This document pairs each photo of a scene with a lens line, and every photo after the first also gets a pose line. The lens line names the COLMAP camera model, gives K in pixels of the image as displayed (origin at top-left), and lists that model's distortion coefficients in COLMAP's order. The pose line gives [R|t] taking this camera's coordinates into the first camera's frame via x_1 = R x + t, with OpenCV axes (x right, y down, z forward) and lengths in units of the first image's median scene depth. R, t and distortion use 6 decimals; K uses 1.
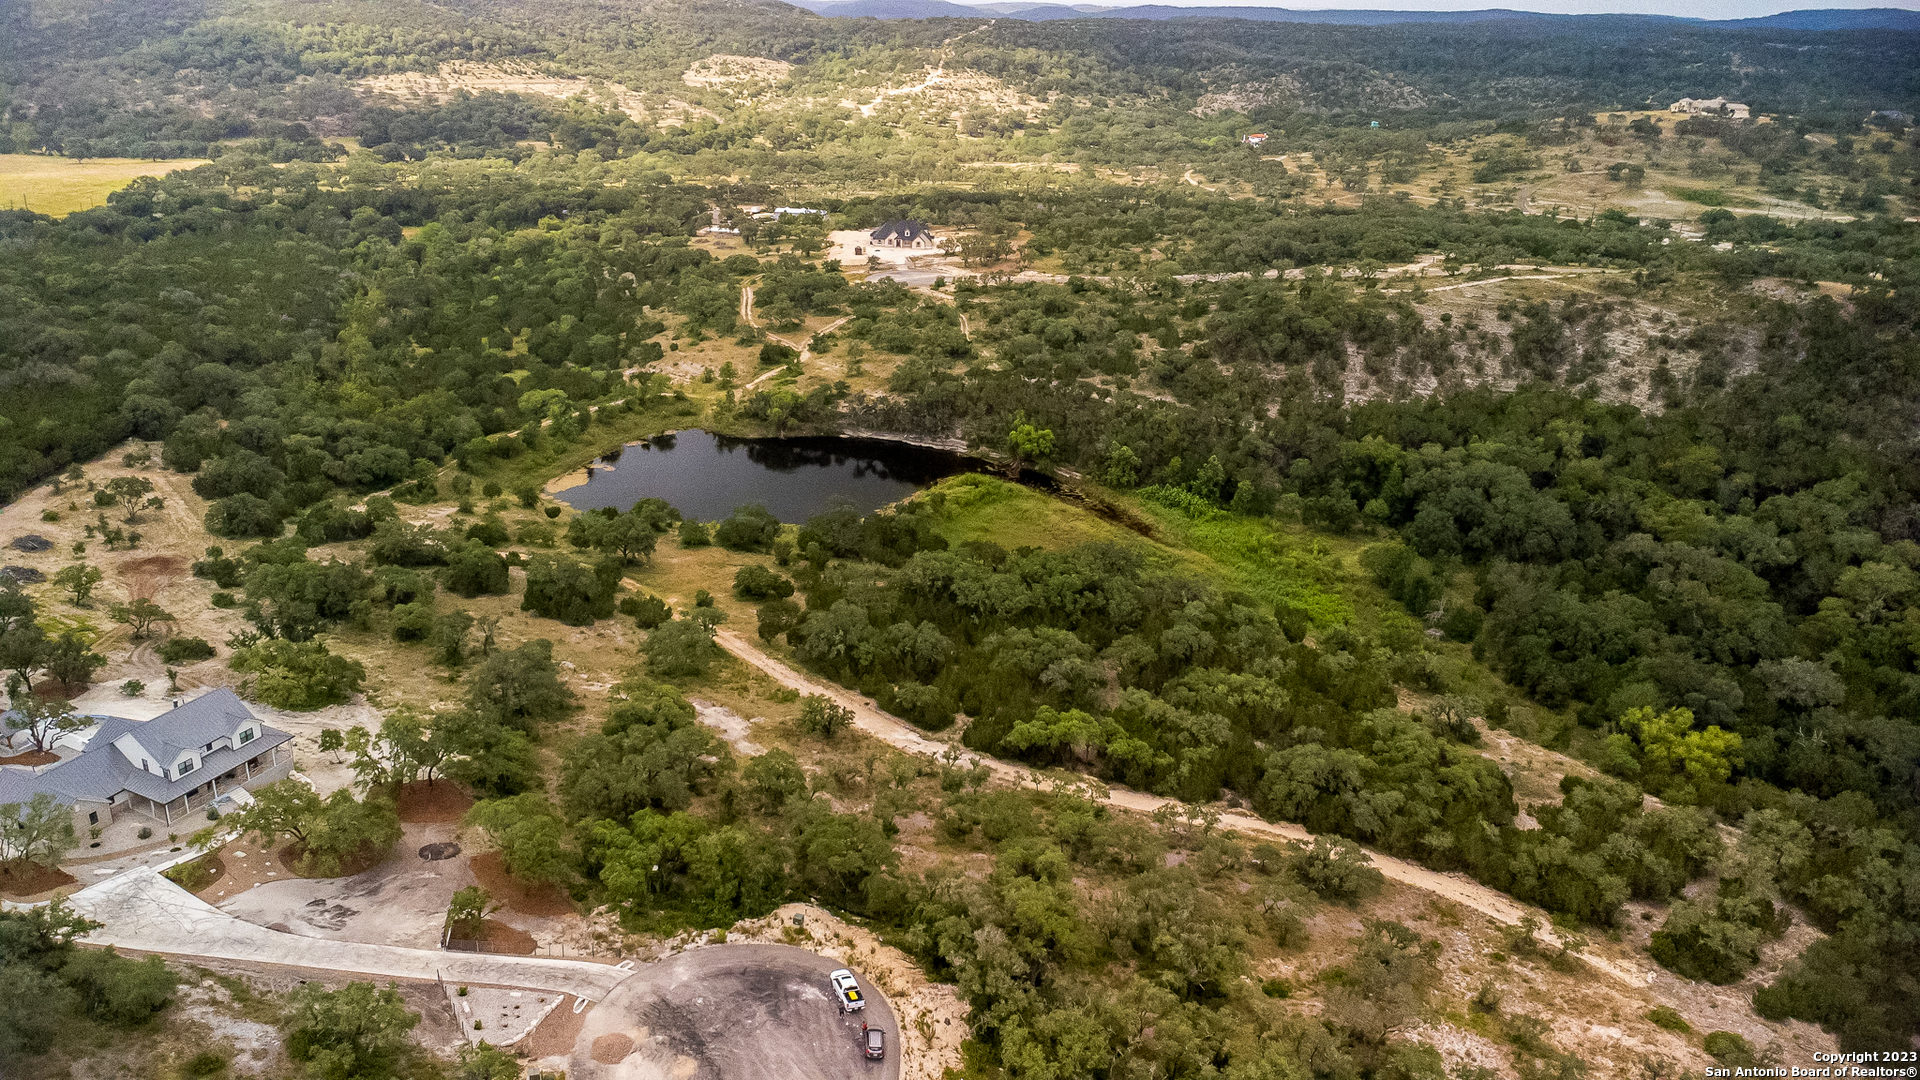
lens RADIAL K [[1385.5, 0, 941.4], [0, 1385.5, 520.6], [0, 0, 1]] dist [0.040864, -0.056943]
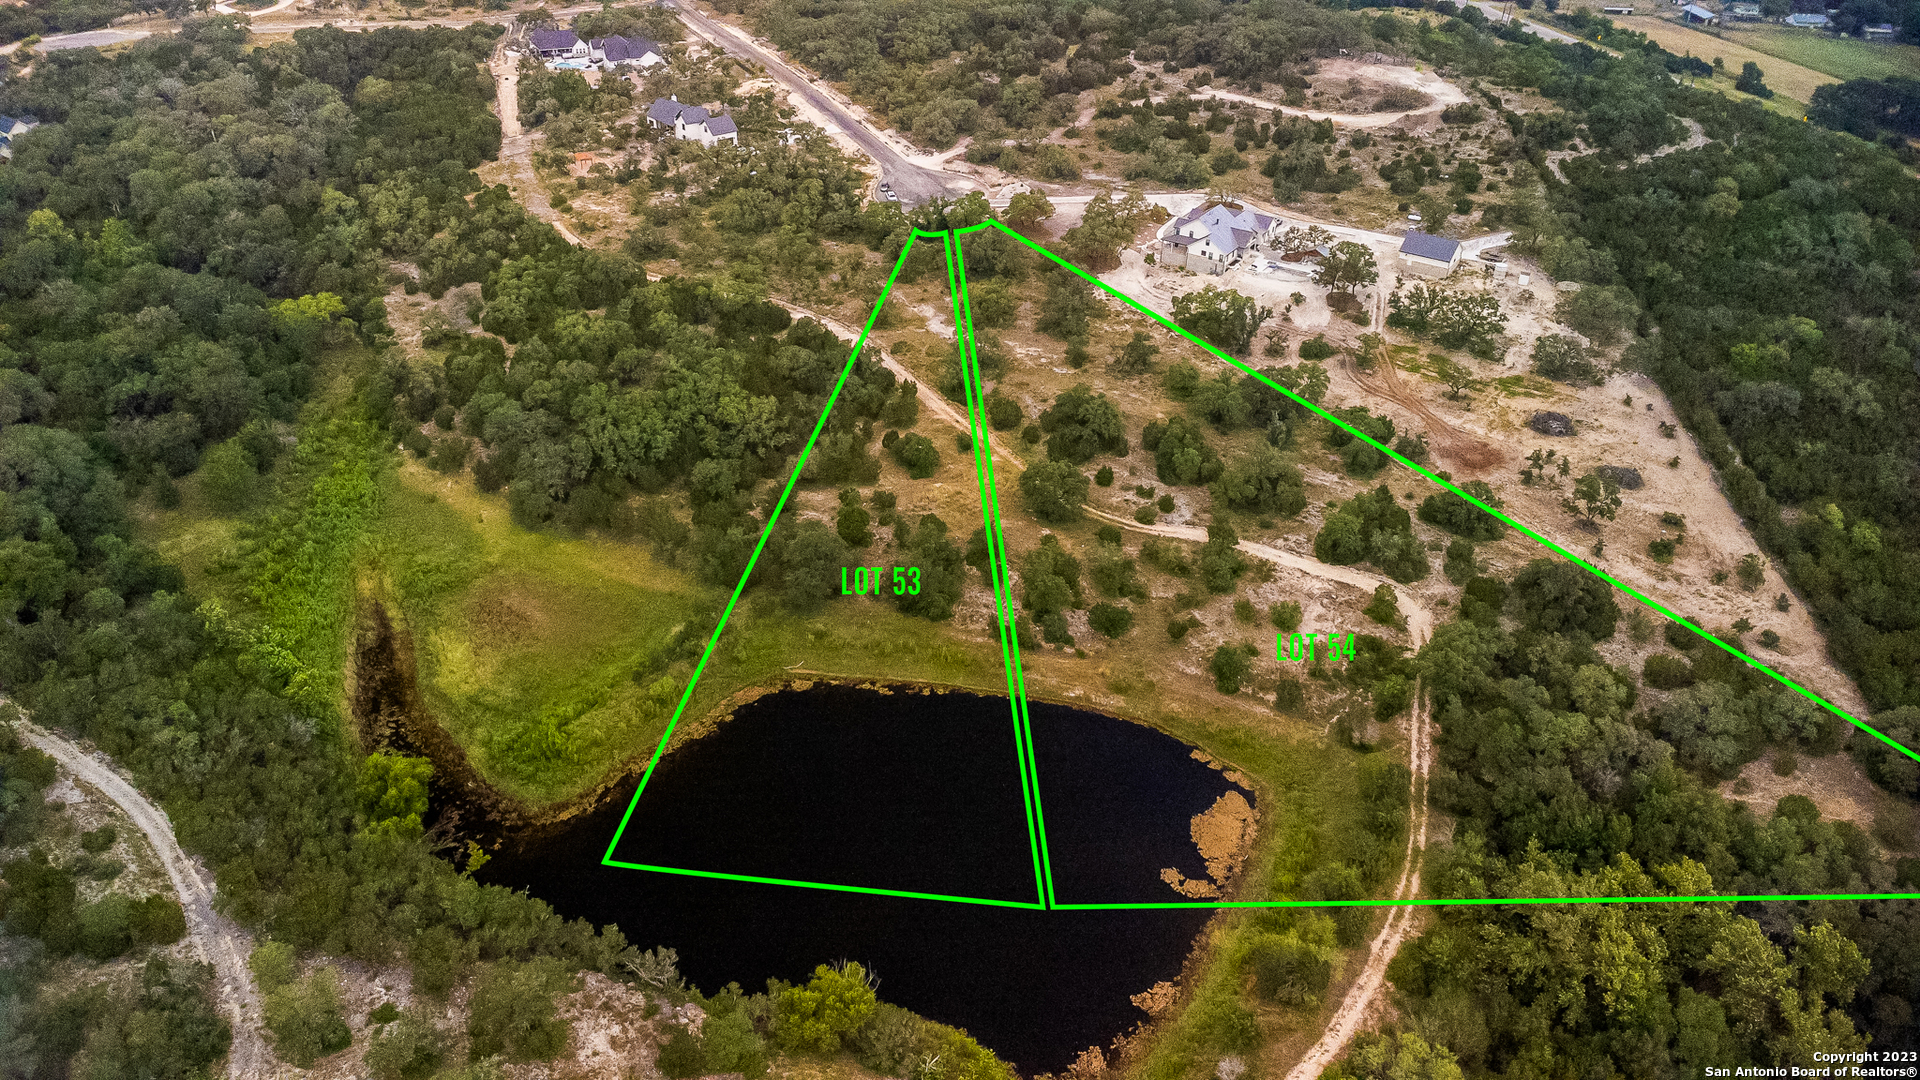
lens RADIAL K [[1385.5, 0, 928.3], [0, 1385.5, 543.1], [0, 0, 1]] dist [0.040864, -0.056943]
pose [[-0.989590, -0.115505, 0.085852, -0.169762], [-0.000261, 0.597978, 0.801513, -0.534539], [-0.143917, 0.793146, -0.591783, 1.188562]]
